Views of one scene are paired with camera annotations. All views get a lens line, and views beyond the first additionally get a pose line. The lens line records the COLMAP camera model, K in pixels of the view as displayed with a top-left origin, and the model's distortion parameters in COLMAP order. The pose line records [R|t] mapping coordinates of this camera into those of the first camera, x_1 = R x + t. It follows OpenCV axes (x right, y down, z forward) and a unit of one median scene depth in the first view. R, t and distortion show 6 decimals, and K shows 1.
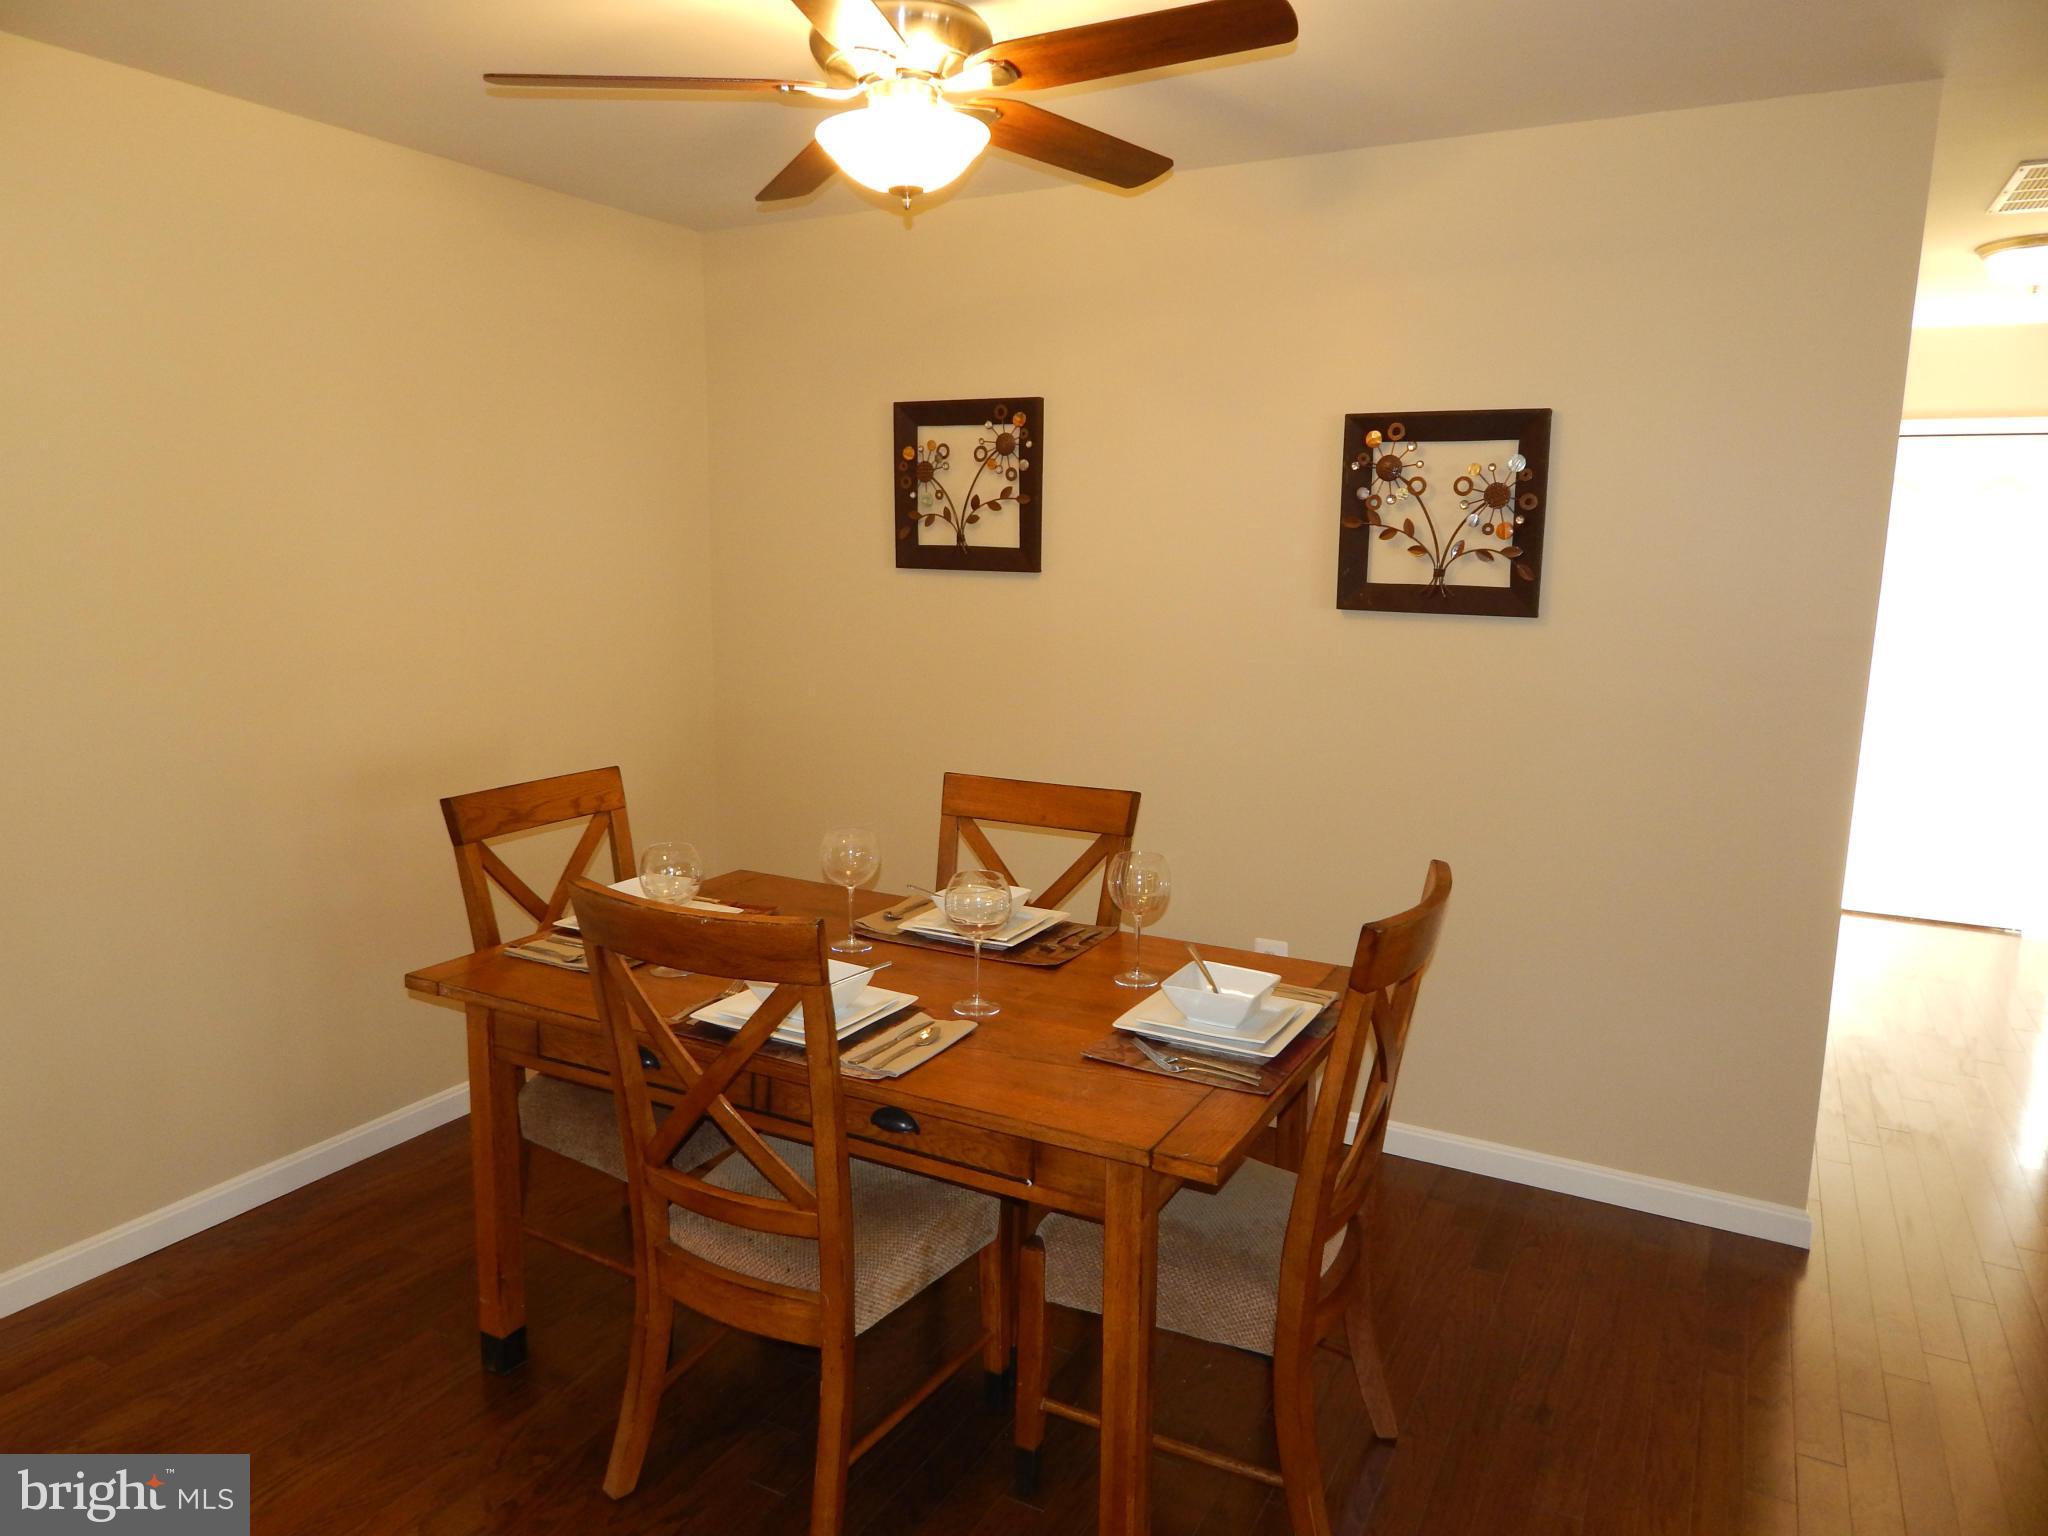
lens RADIAL K [[1409.8, 0, 1014.8], [0, 1409.8, 777.0], [0, 0, 1]] dist [0.007011, -0.008495]
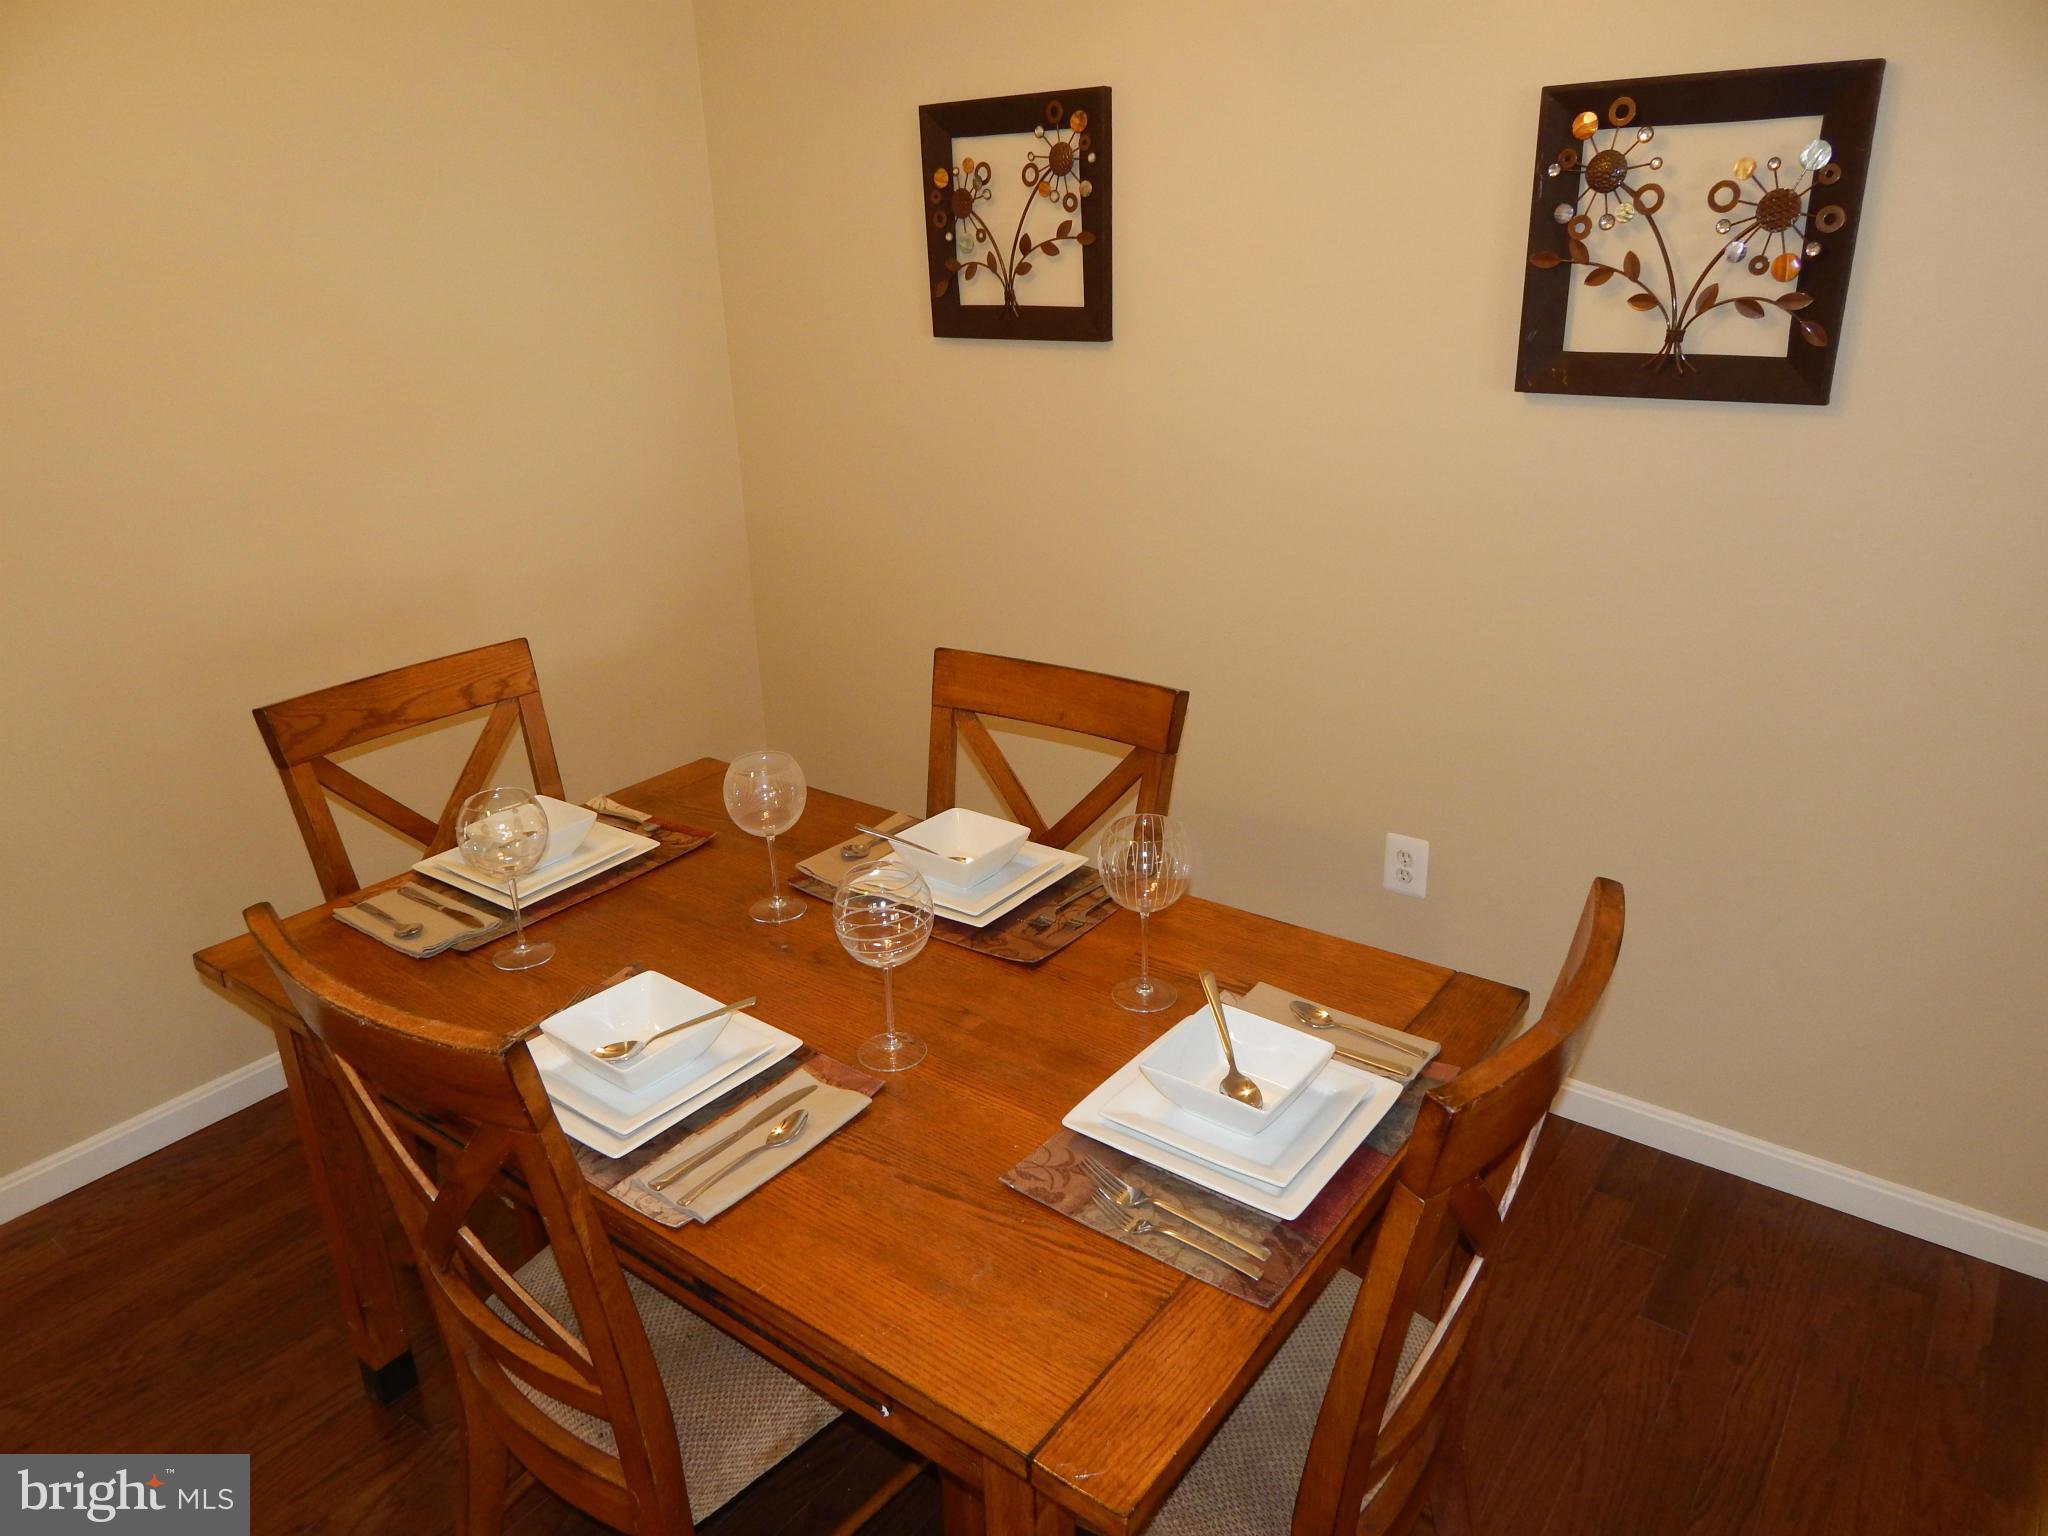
lens RADIAL K [[1350.7, 0, 1036.8], [0, 1350.7, 761.8], [0, 0, 1]] dist [0.001118, -0.004208]
pose [[0.986857, 0.016190, -0.160784, 0.116533], [0.016636, 0.979503, 0.200740, -0.085895], [0.160739, -0.200777, 0.966360, 0.315285]]
